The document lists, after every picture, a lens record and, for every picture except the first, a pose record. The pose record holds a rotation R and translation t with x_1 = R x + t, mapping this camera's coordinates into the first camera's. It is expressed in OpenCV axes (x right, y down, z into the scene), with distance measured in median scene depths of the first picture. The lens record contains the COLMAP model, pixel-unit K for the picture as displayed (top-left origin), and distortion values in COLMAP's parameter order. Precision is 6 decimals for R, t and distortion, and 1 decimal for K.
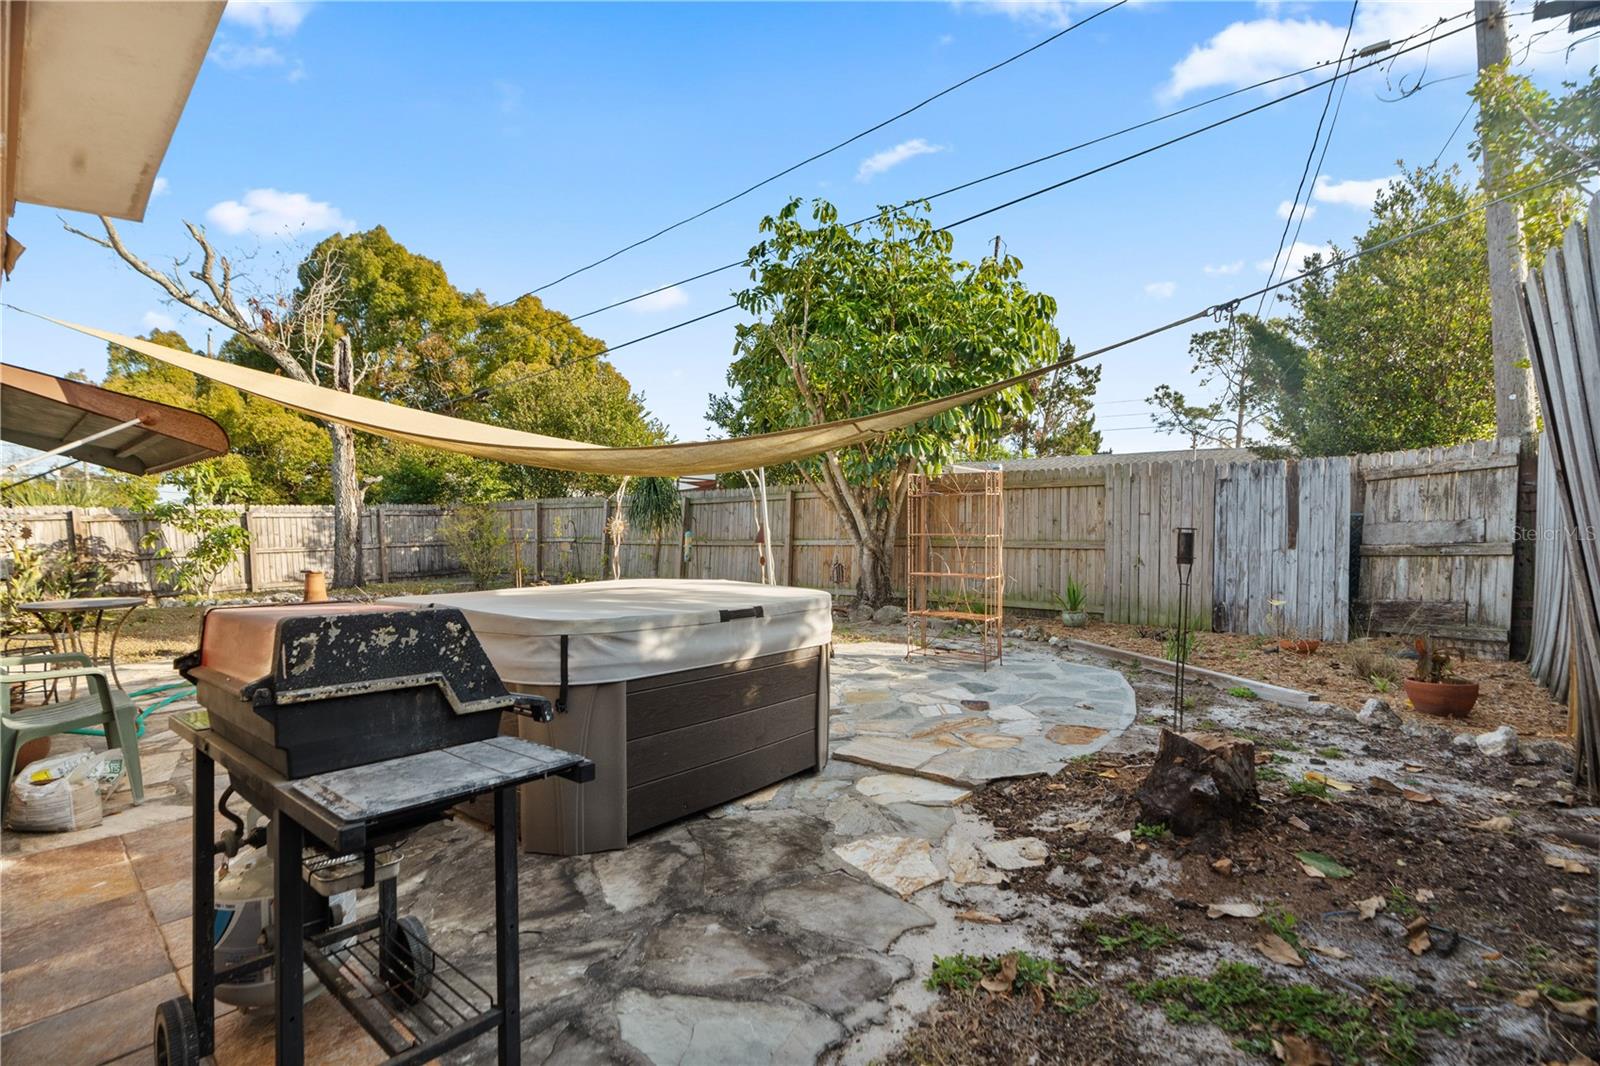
lens RADIAL K [[726.0, 0, 792.5], [0, 726.0, 542.9], [0, 0, 1]] dist [0.000113, 0.001194]
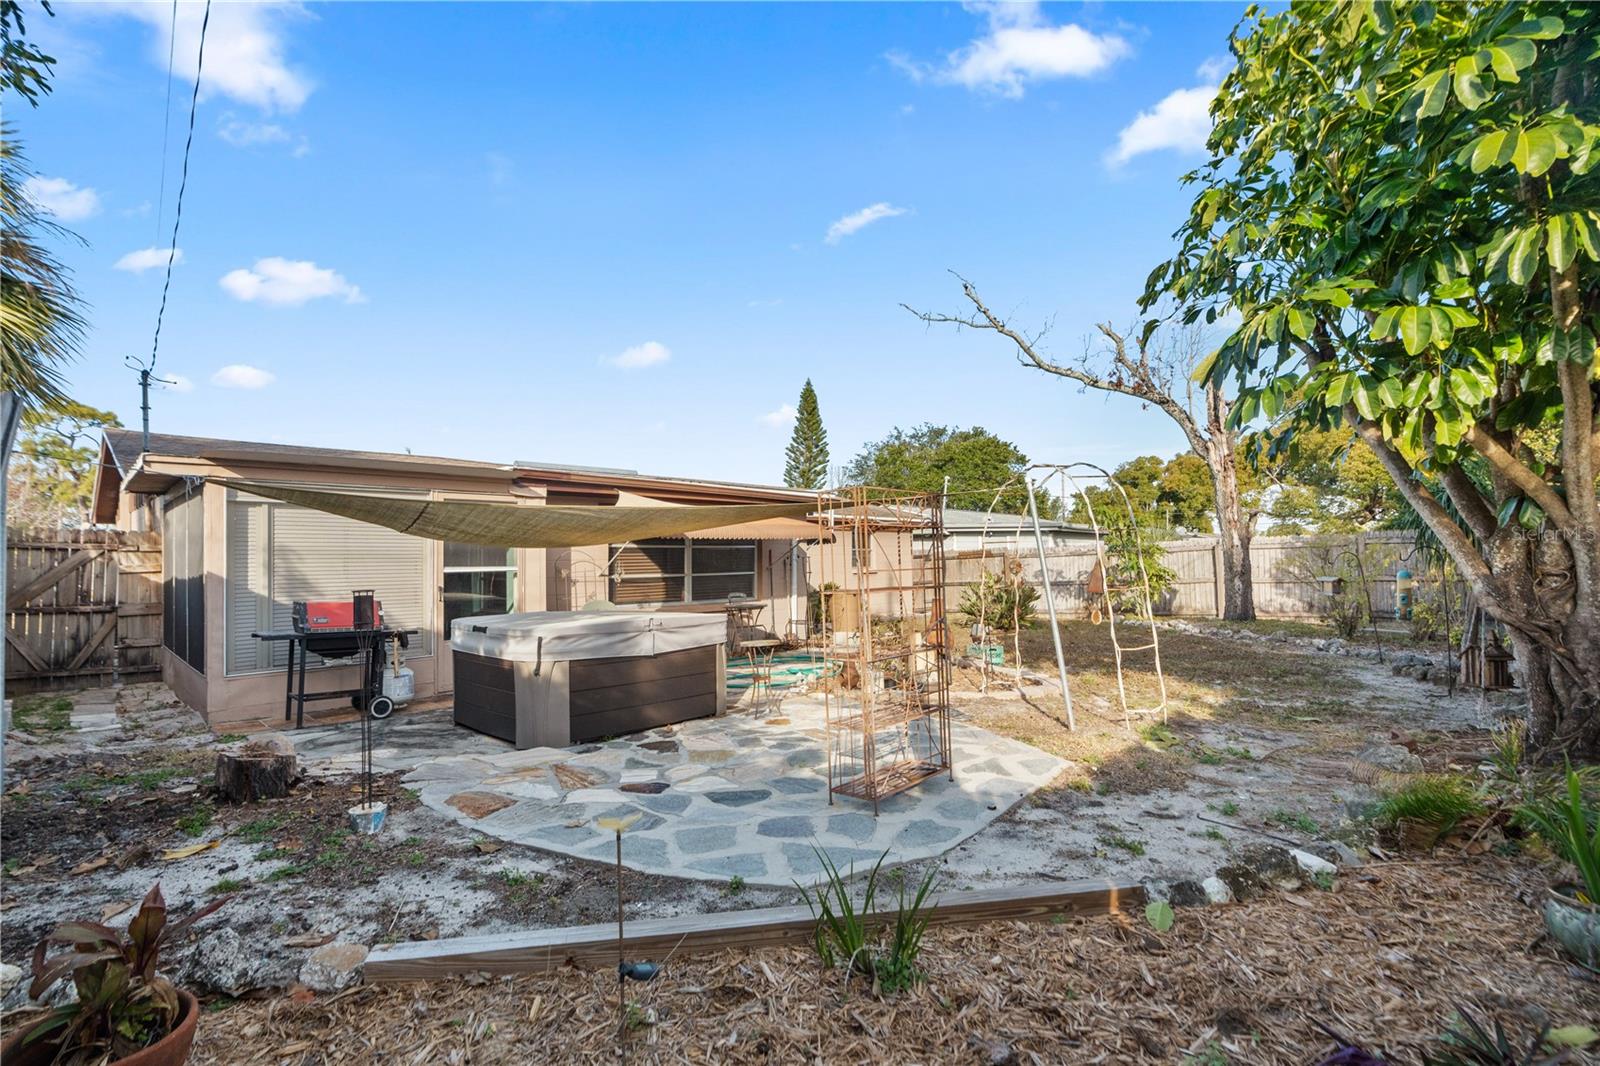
lens RADIAL K [[726.0, 0, 792.5], [0, 726.0, 542.9], [0, 0, 1]] dist [0.000113, 0.001194]
pose [[-0.036055, -0.019838, -0.999153, 1.267768], [-0.008614, 0.999772, -0.019539, -0.060494], [0.999313, 0.007902, -0.036218, 1.369608]]
